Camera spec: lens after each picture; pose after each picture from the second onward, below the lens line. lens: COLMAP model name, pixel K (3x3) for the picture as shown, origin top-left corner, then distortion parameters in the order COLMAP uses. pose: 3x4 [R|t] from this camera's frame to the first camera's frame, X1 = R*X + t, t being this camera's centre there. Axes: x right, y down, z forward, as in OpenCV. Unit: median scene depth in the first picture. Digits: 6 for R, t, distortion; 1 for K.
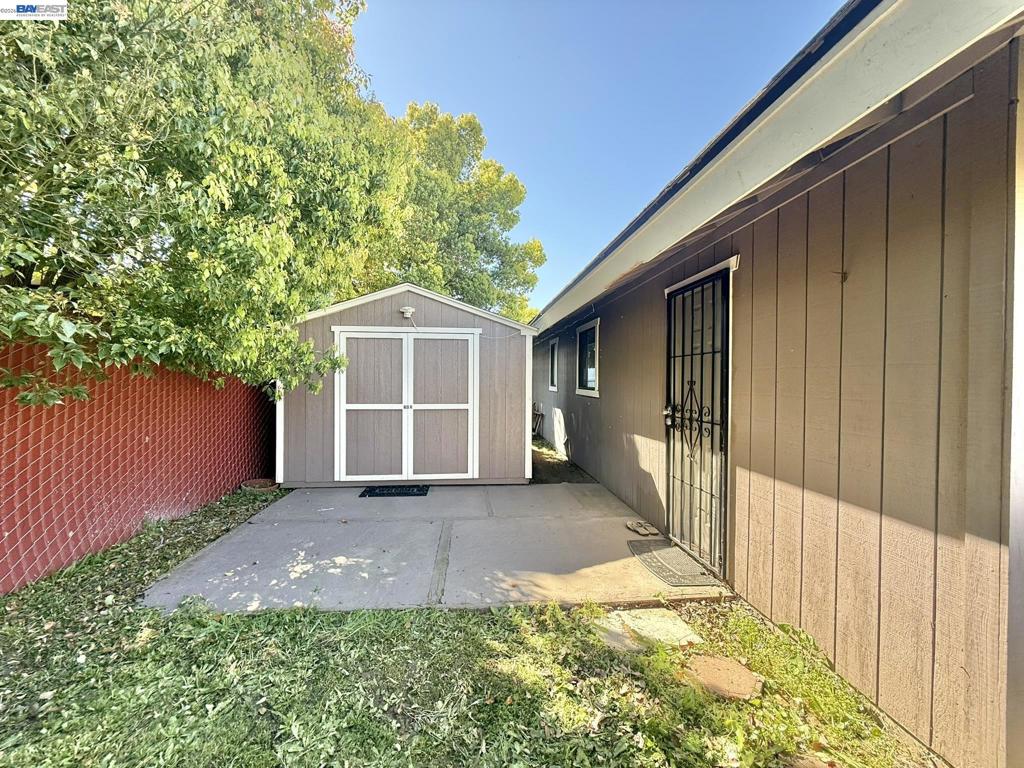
lens RADIAL K [[413.2, 0, 511.1], [0, 413.2, 388.0], [0, 0, 1]] dist [0.000147, 0.000009]
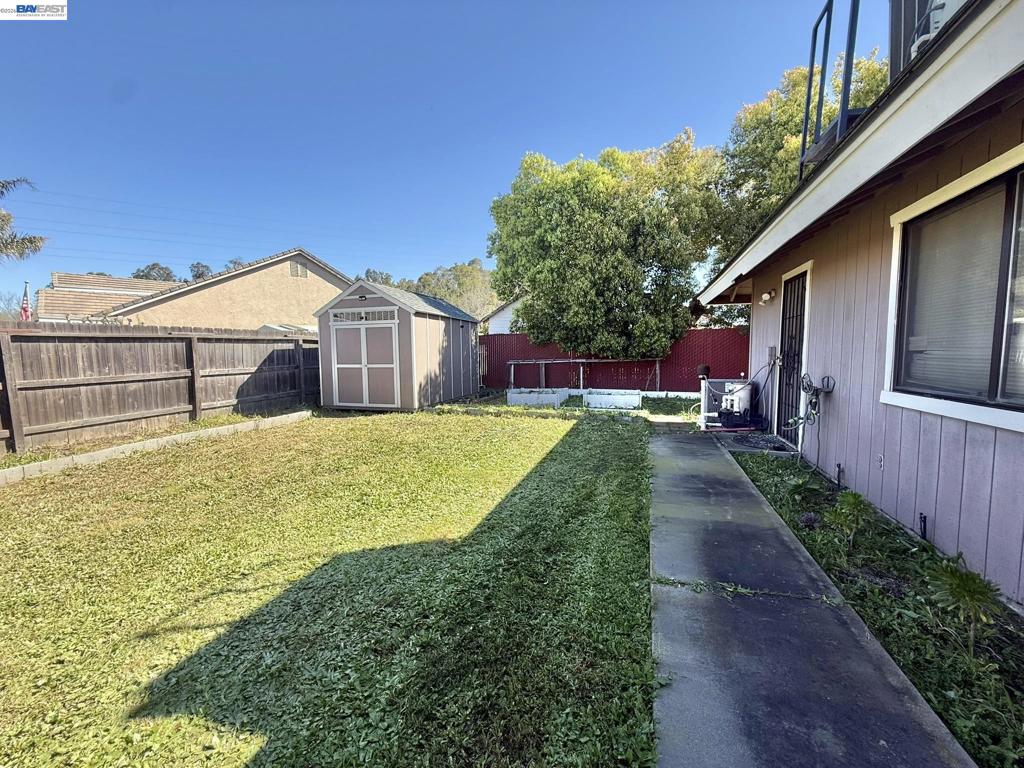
lens RADIAL K [[413.2, 0, 513.9], [0, 413.2, 381.6], [0, 0, 1]] dist [0.000147, 0.000009]
pose [[0.913513, 0.013011, -0.406600, 1.055653], [0.018774, 0.997075, 0.074086, -0.008264], [0.406375, -0.075312, 0.910597, -0.368283]]
